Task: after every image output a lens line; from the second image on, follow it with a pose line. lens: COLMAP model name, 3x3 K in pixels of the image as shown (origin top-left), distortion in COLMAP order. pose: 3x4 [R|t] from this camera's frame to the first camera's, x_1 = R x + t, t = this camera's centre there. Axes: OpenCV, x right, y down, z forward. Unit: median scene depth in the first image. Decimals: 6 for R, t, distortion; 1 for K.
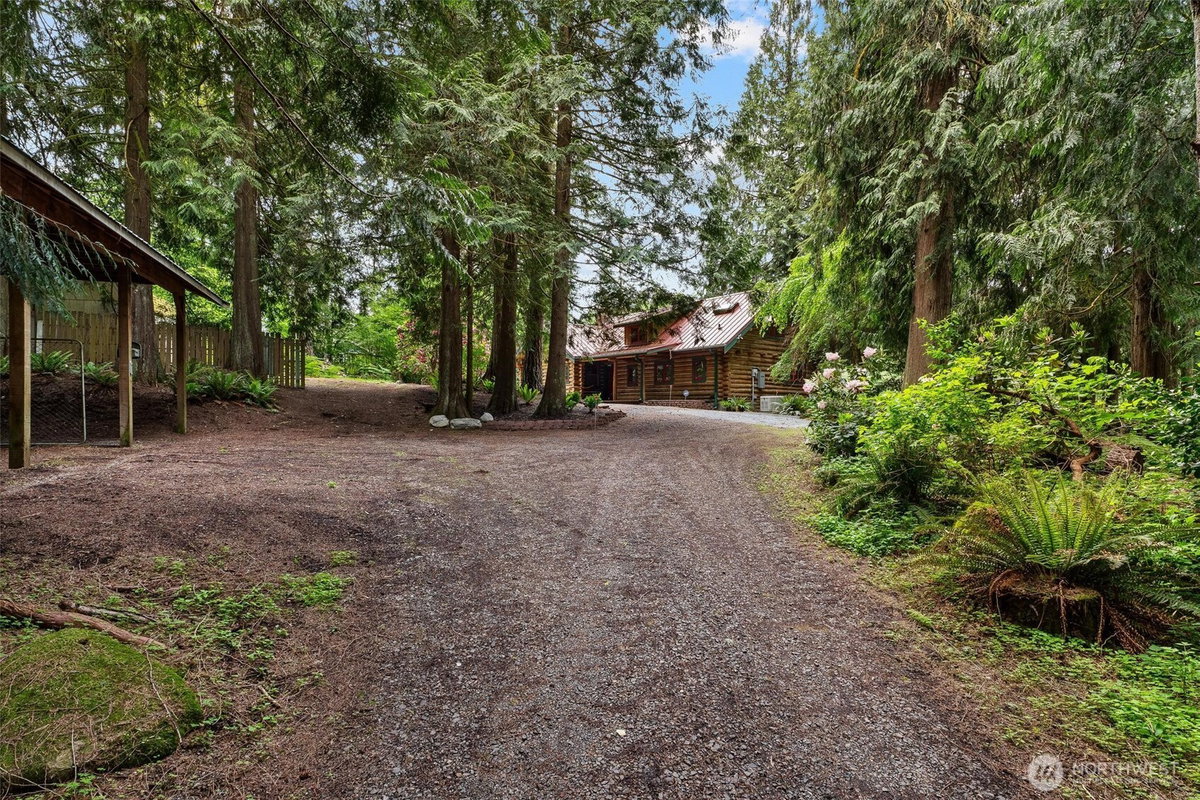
lens RADIAL K [[589.9, 0, 595.7], [0, 589.9, 401.6], [0, 0, 1]] dist [0.005195, 0.000619]
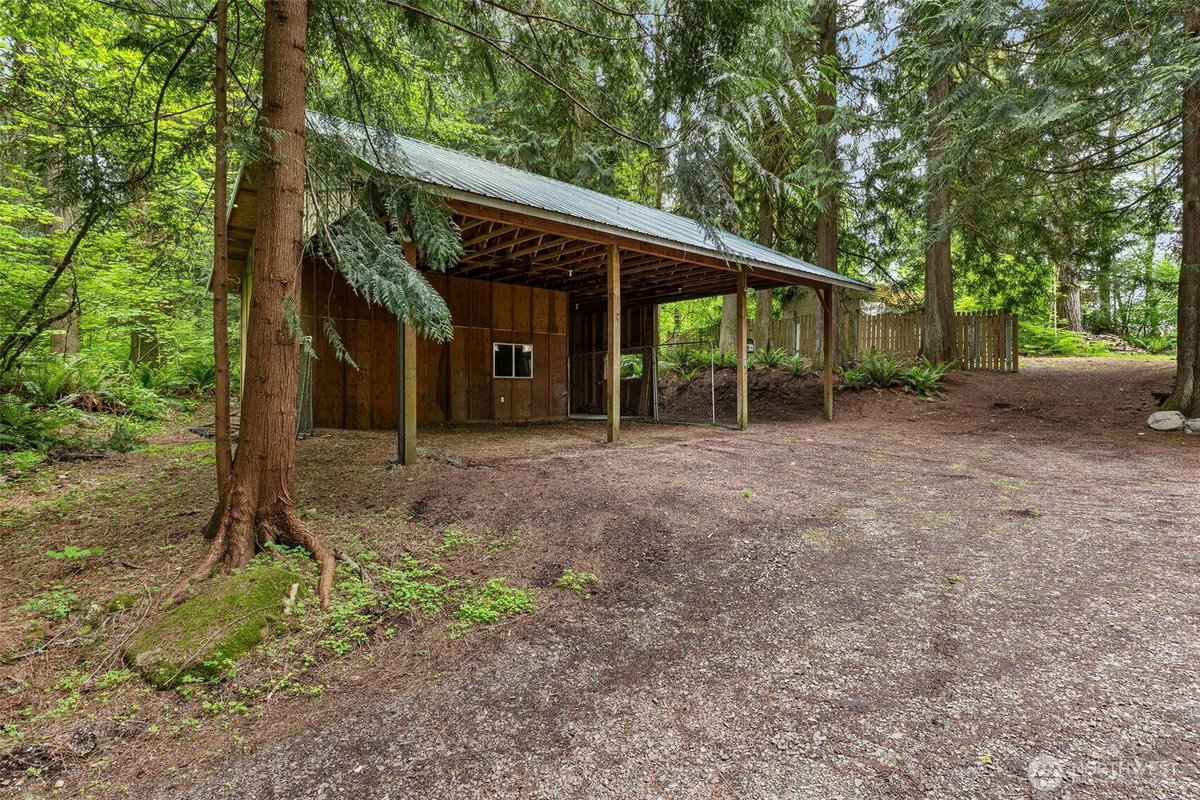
lens RADIAL K [[589.9, 0, 598.4], [0, 589.9, 394.5], [0, 0, 1]] dist [0.005195, 0.000619]
pose [[0.362653, 0.011402, -0.931854, 0.109302], [0.003656, 0.999900, 0.013657, -0.005809], [0.931917, -0.008360, 0.362575, 0.200677]]
